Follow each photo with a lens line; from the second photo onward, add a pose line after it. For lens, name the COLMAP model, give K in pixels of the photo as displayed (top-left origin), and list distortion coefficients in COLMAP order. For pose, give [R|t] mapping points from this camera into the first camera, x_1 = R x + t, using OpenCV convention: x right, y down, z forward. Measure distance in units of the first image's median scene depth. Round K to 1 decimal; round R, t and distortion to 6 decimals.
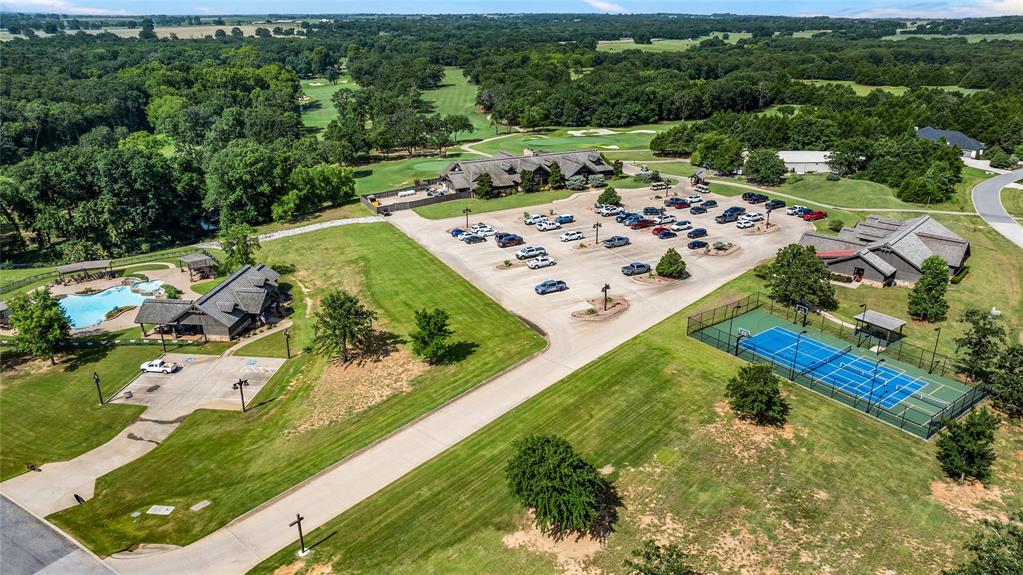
lens RADIAL K [[706.0, 0, 511.5], [0, 706.0, 287.5], [0, 0, 1]] dist [-0.072896, 0.087782]
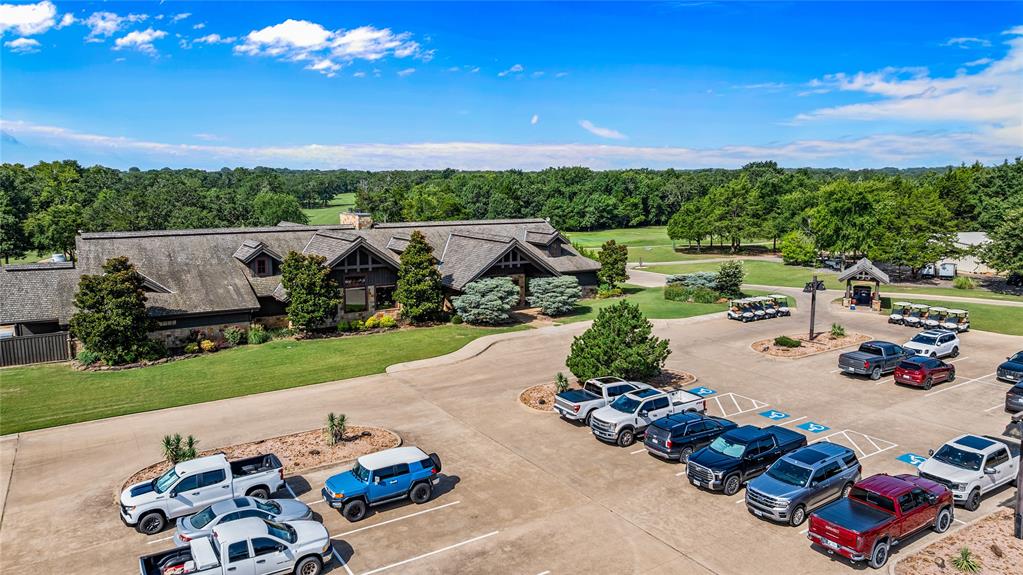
lens RADIAL K [[706.0, 0, 511.5], [0, 706.0, 287.5], [0, 0, 1]] dist [-0.072896, 0.087782]
pose [[0.997174, -0.010911, 0.074326, 0.079491], [0.026828, 0.975875, -0.216675, -0.089280], [-0.070169, 0.218057, 0.973410, 0.706878]]
